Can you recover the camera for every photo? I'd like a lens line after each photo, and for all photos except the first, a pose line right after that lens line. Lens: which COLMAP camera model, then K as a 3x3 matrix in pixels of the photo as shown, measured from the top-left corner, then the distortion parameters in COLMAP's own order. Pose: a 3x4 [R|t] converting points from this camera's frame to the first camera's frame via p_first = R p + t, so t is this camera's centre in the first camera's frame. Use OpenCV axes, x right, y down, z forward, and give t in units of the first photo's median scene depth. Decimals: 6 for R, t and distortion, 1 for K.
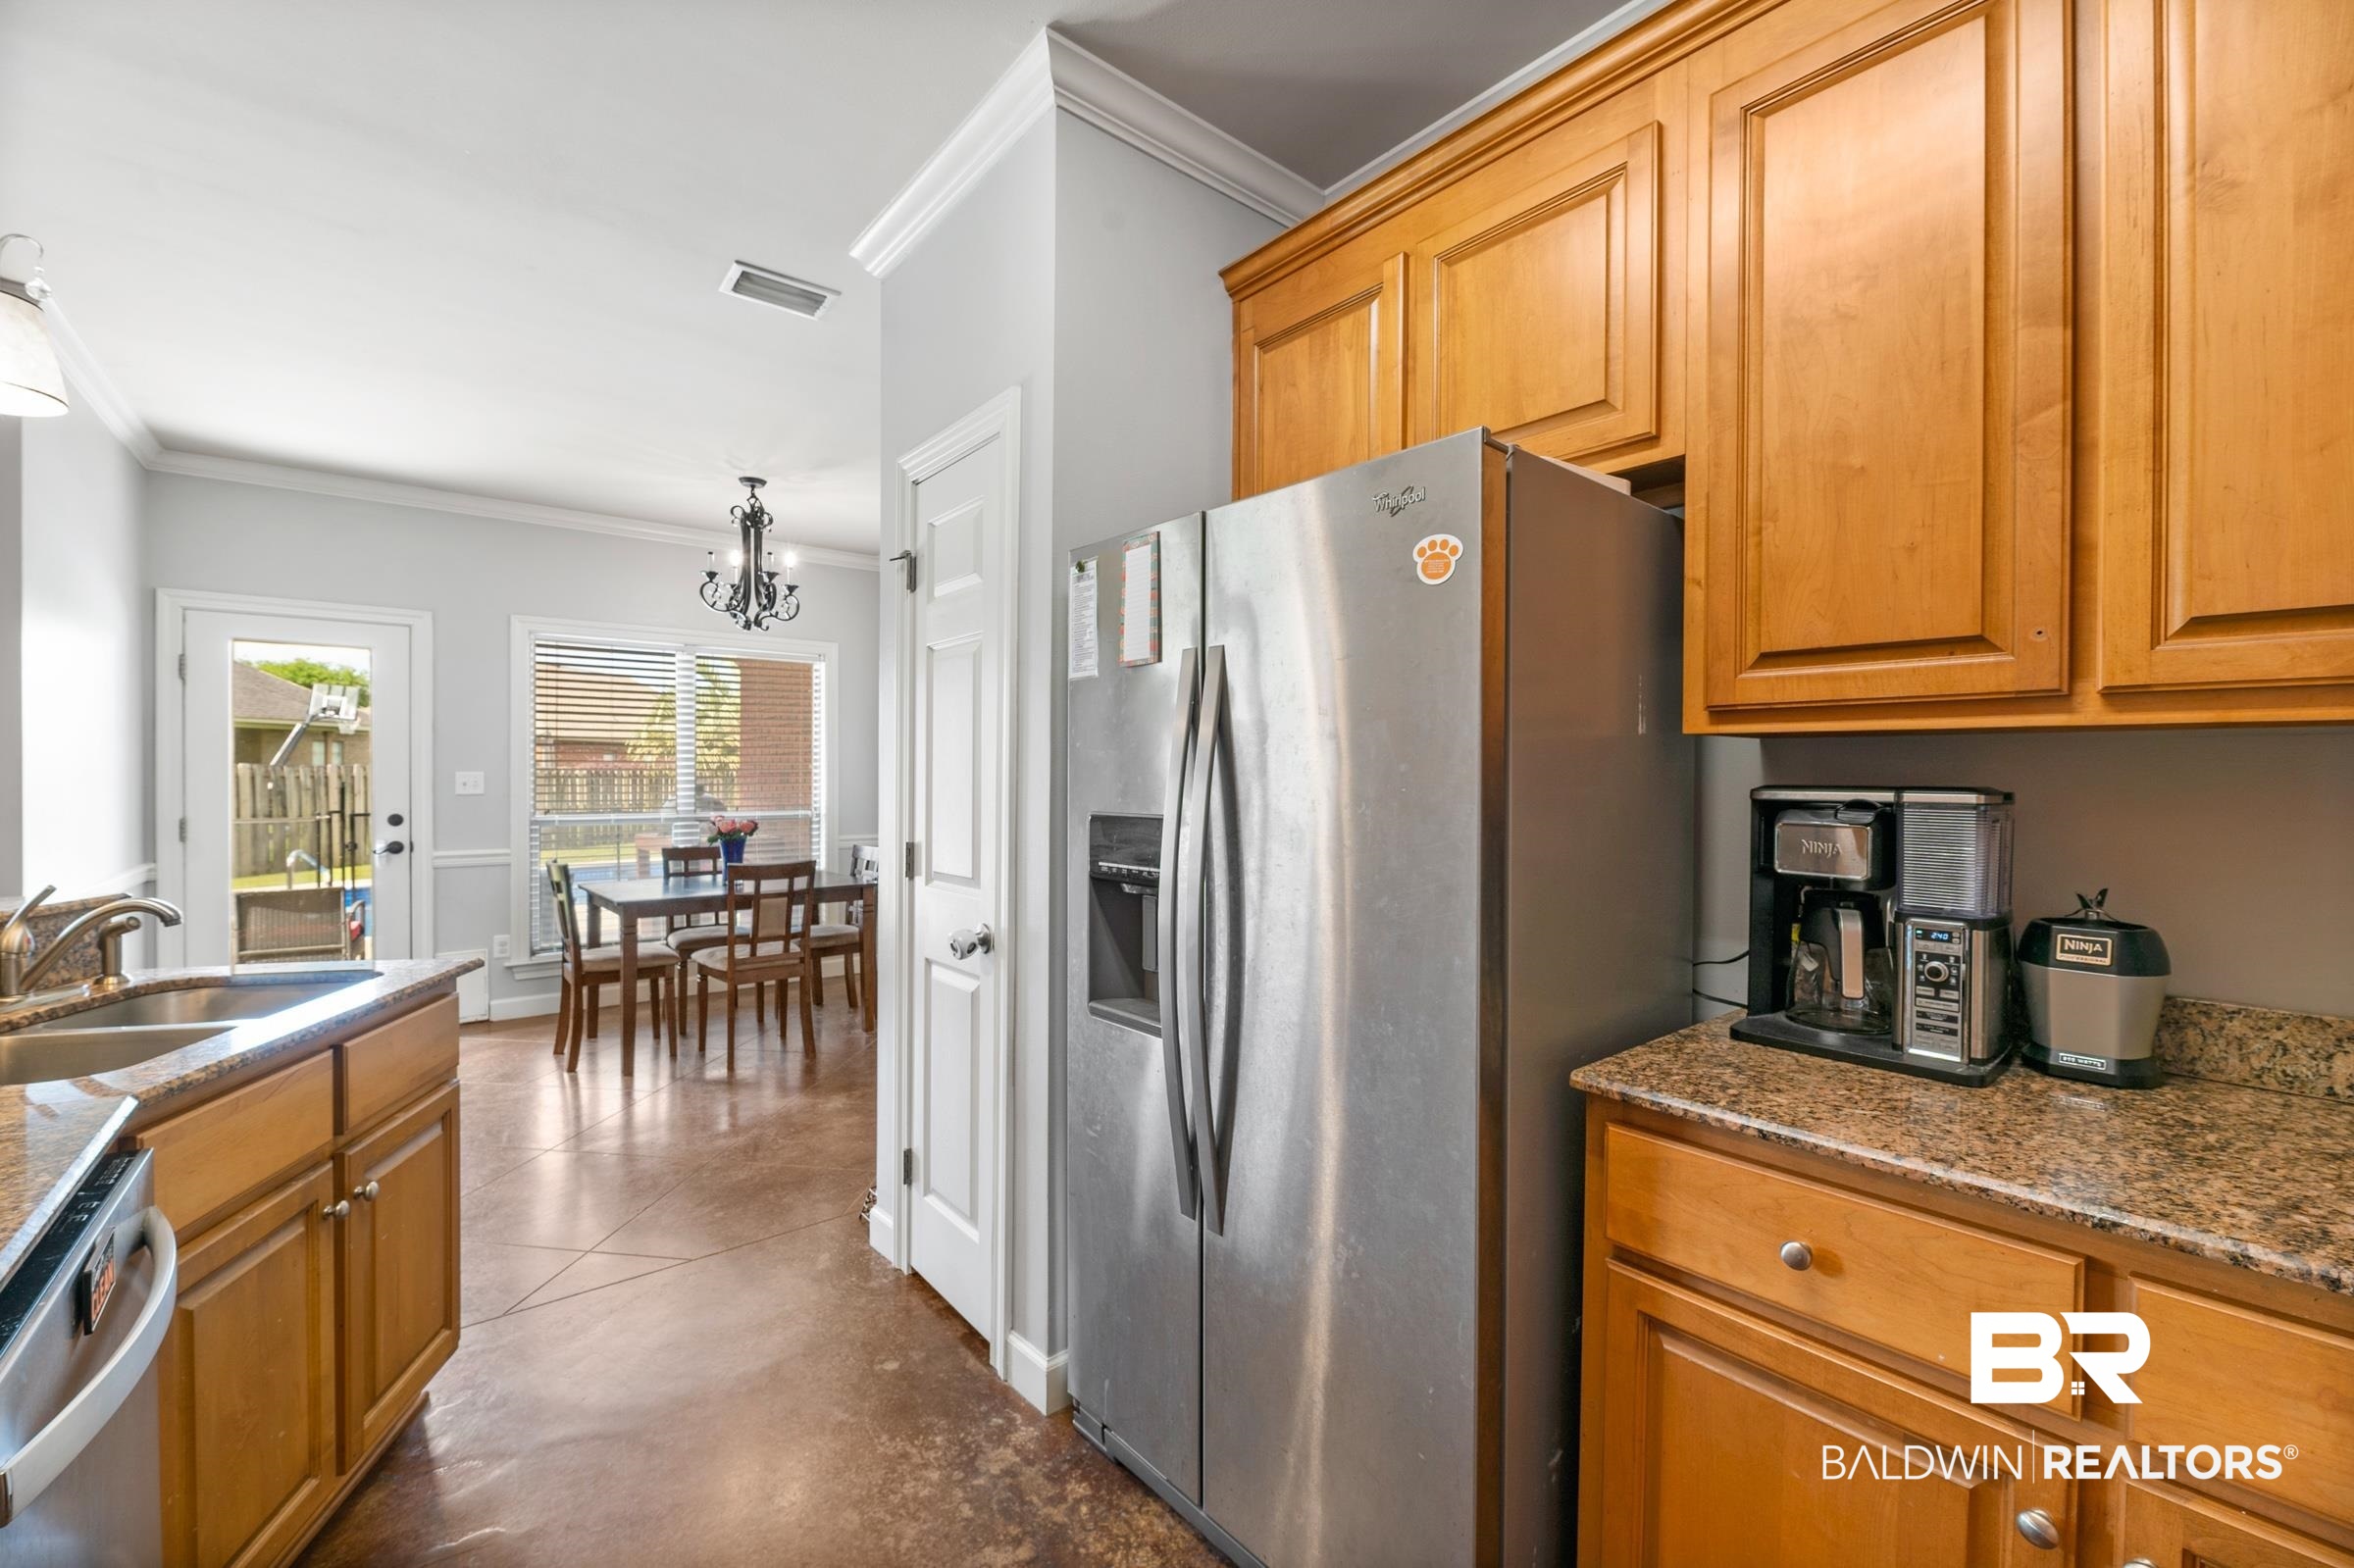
lens RADIAL K [[947.0, 0, 1171.7], [0, 947.0, 775.4], [0, 0, 1]] dist [-0.002292, -0.001546]
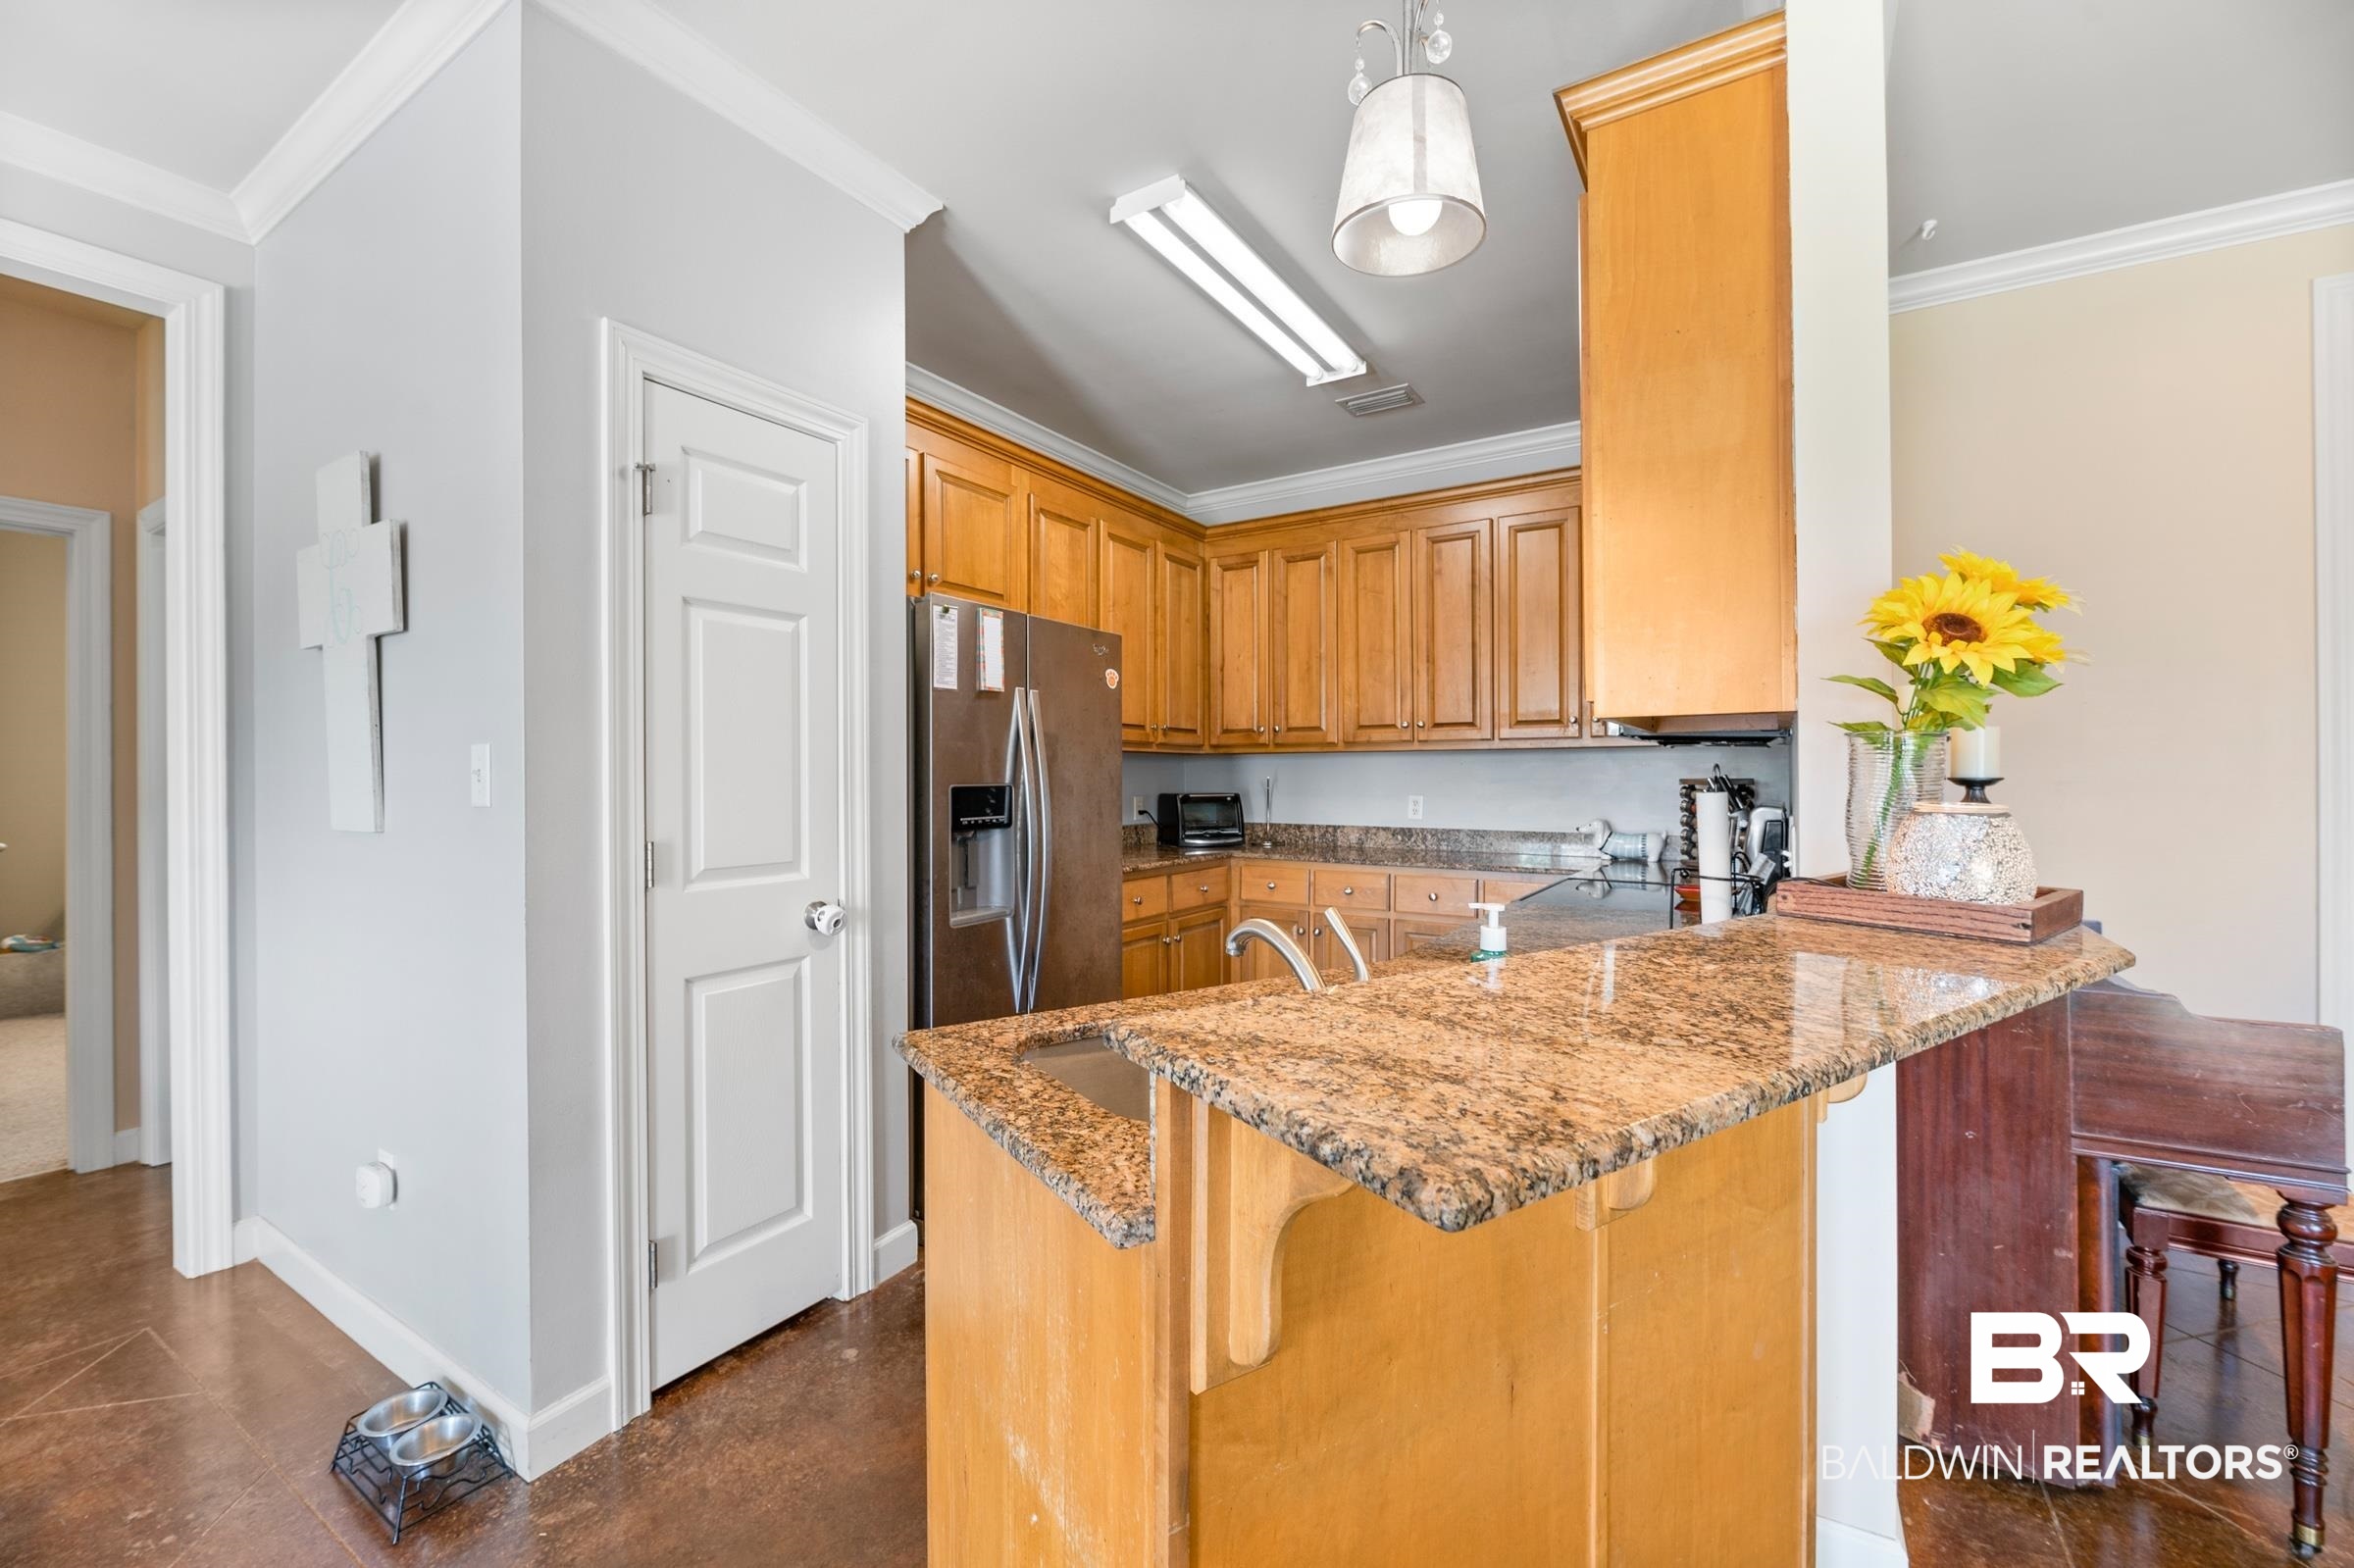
lens RADIAL K [[947.0, 0, 1178.4], [0, 947.0, 774.5], [0, 0, 1]] dist [-0.002292, -0.001546]
pose [[-0.307899, -0.004886, 0.951407, -1.569575], [0.006739, 0.999951, 0.007316, 0.015013], [-0.951395, 0.008664, -0.307850, 1.136027]]
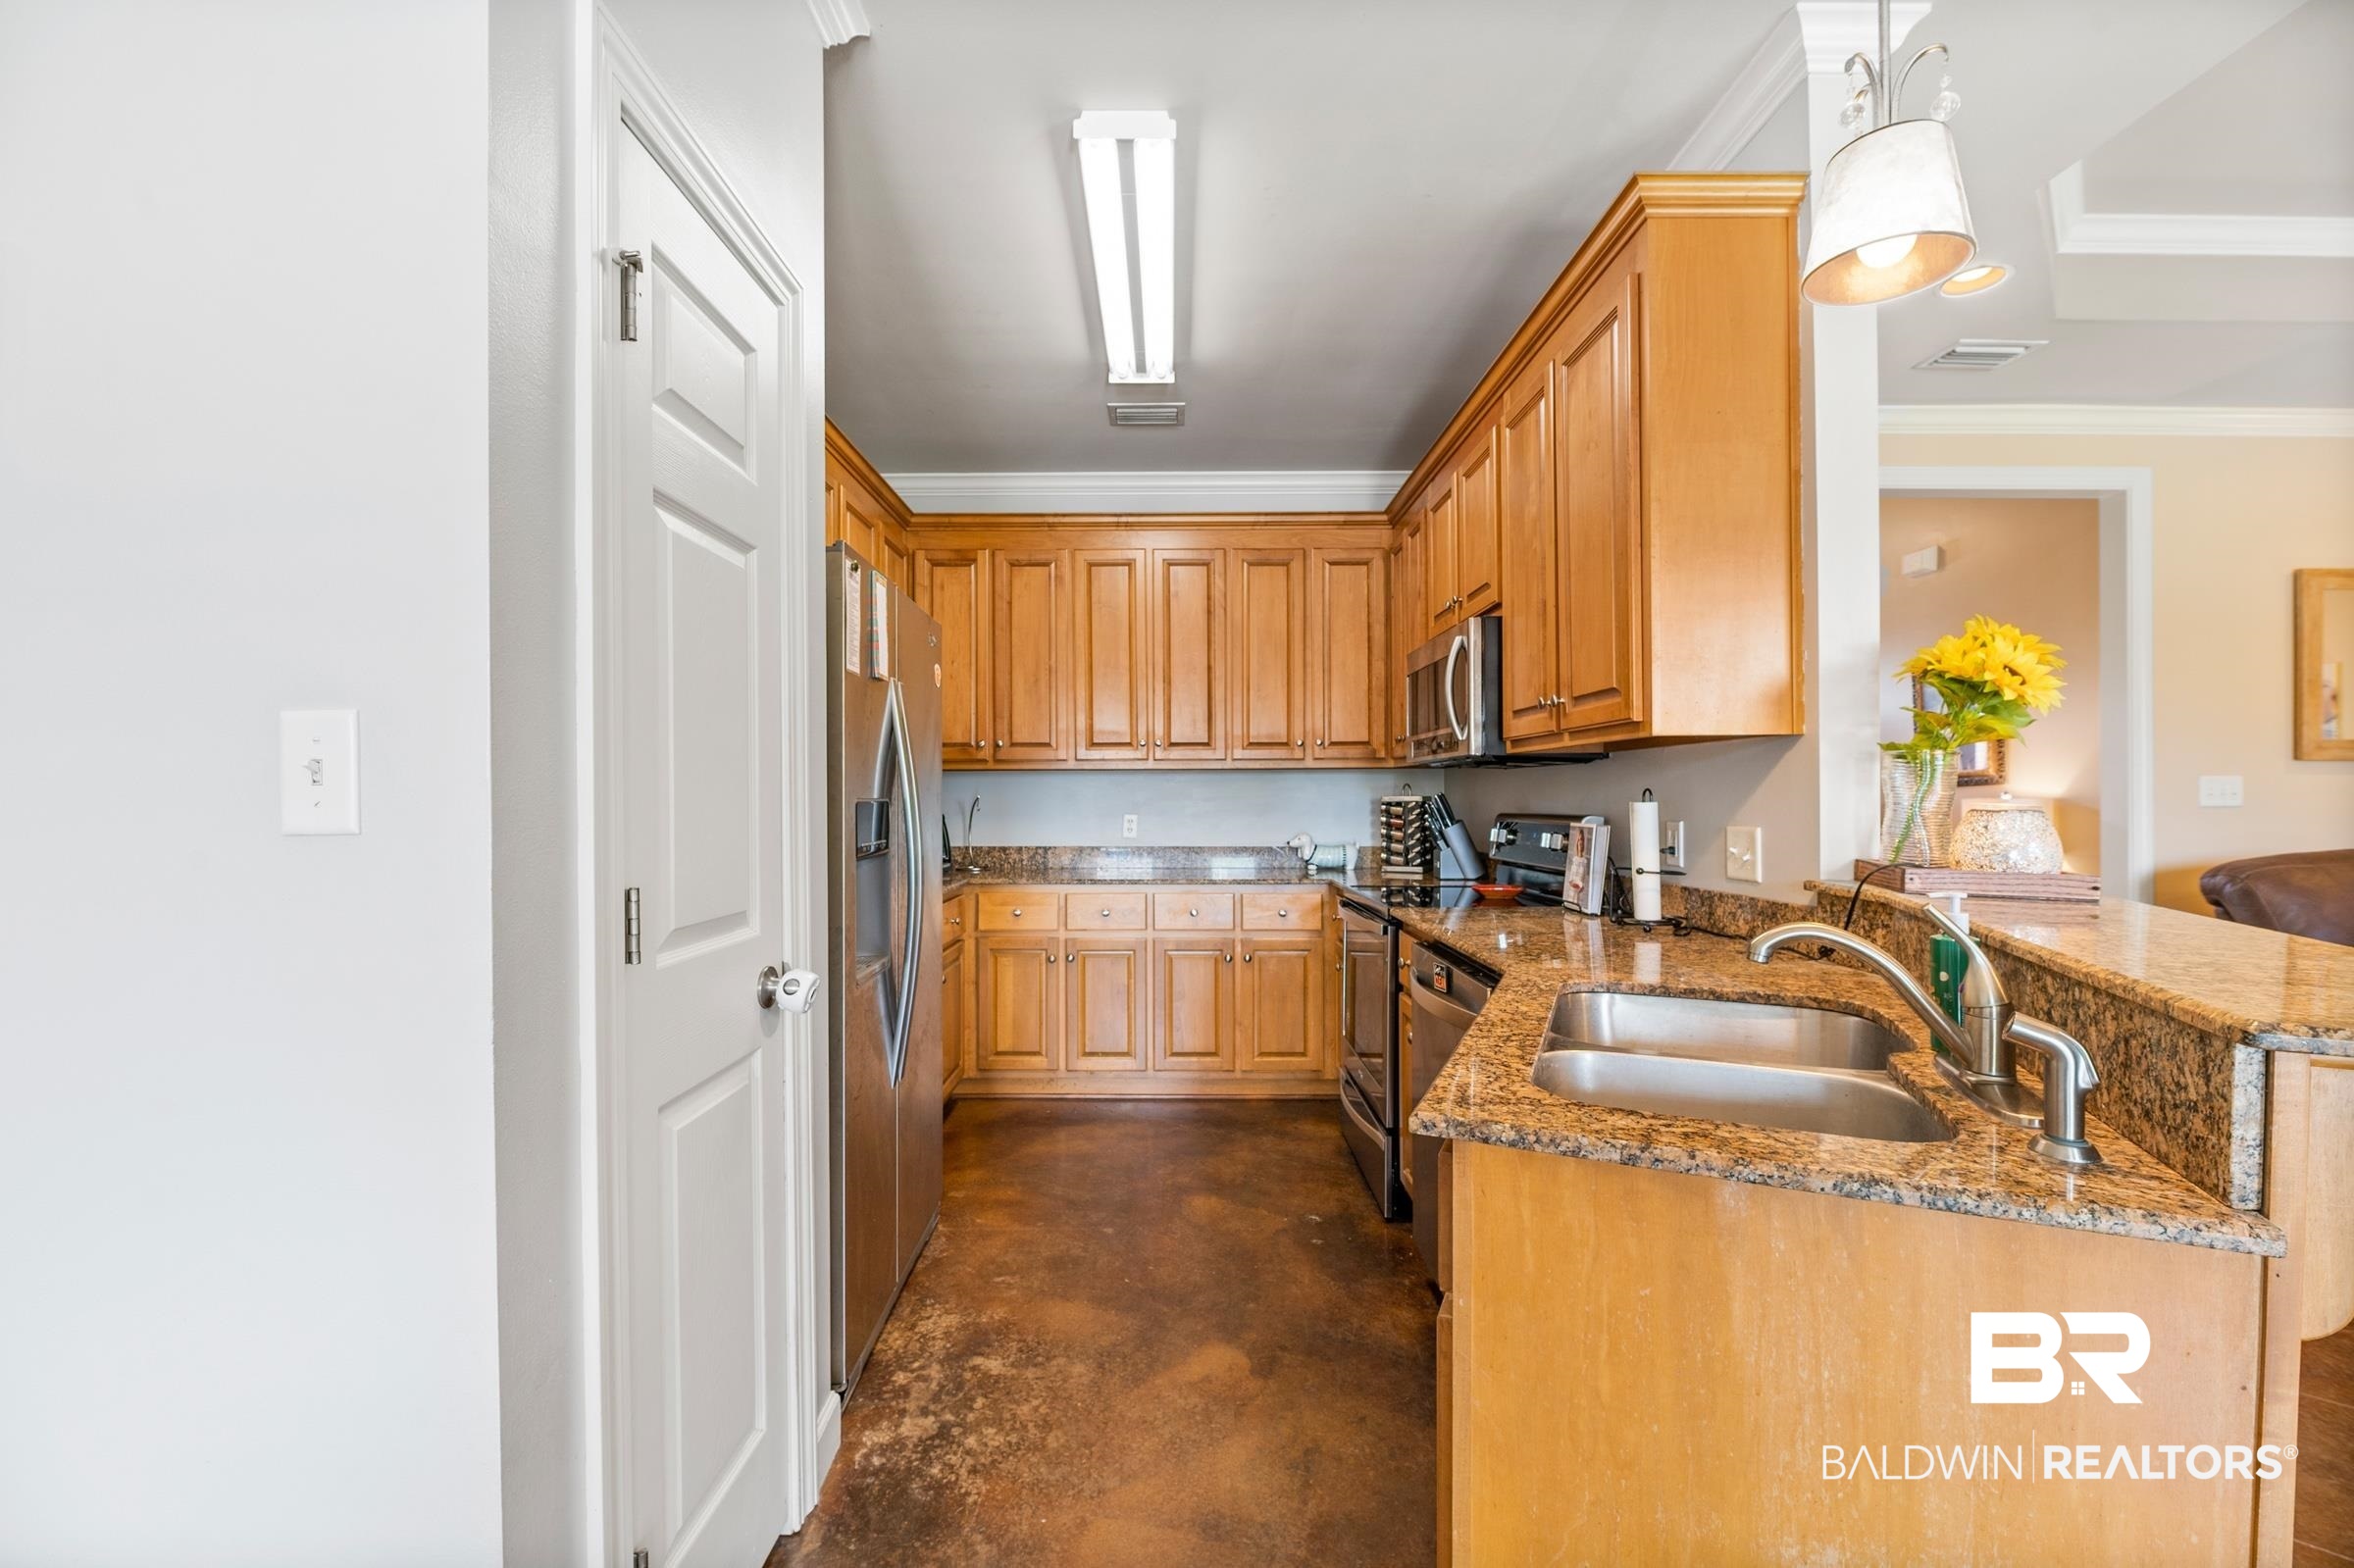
lens RADIAL K [[947.0, 0, 1161.6], [0, 947.0, 794.9], [0, 0, 1]] dist [-0.002292, -0.001546]
pose [[-0.767212, -0.000391, 0.641393, -1.058539], [0.002950, 0.999987, 0.004138, 0.030140], [-0.641386, 0.005067, -0.767201, 1.632034]]
